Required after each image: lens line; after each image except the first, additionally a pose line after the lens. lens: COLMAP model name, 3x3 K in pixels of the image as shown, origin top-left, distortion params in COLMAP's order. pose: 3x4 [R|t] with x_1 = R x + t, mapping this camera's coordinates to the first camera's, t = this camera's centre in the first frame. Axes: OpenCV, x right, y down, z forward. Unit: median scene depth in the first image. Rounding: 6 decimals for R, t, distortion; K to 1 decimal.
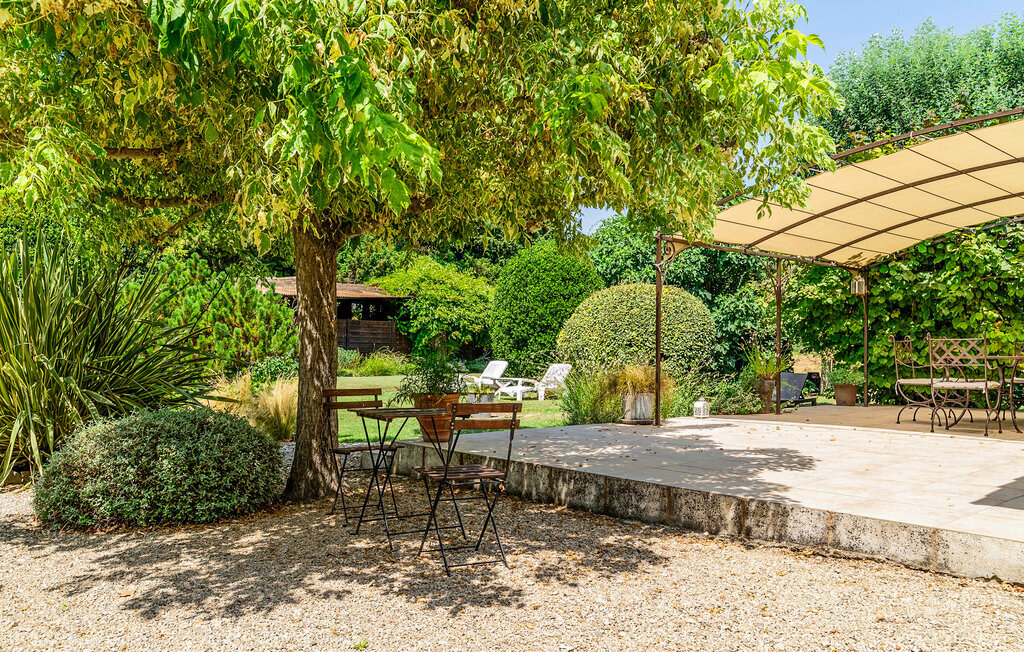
lens RADIAL K [[793.3, 0, 512.0], [0, 793.3, 326.0], [0, 0, 1]] dist [0.000901, -0.000404]
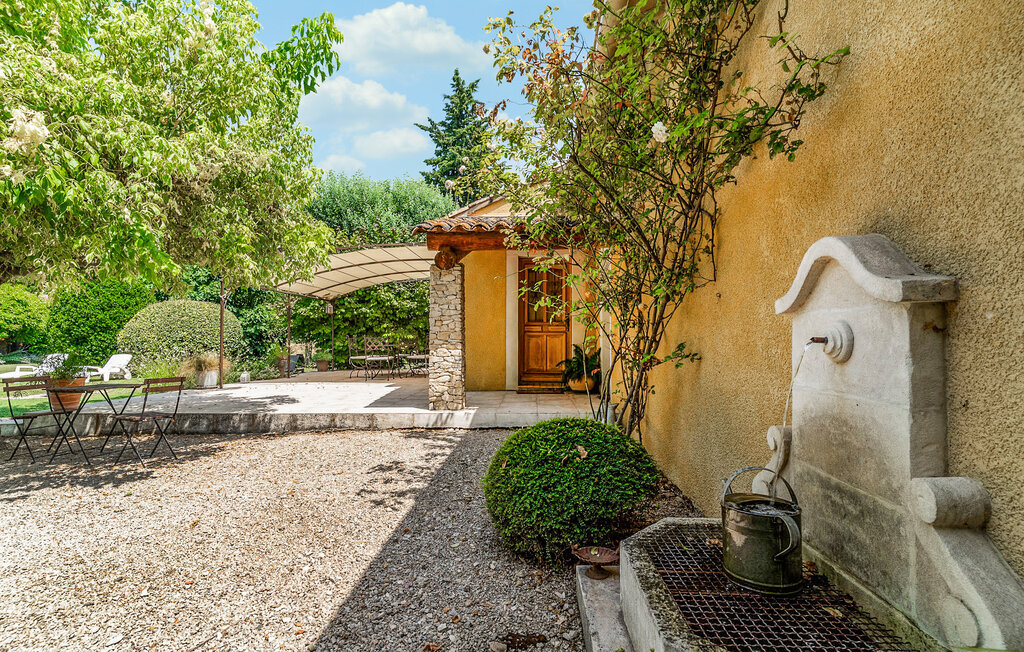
lens RADIAL K [[491.2, 0, 512.8], [0, 491.2, 340.7], [0, 0, 1]] dist [0.001129, -0.000106]
pose [[0.702839, -0.013928, 0.711212, -0.102956], [-0.009835, 0.999522, 0.029294, -0.013745], [-0.711281, -0.027583, 0.702367, -0.163453]]
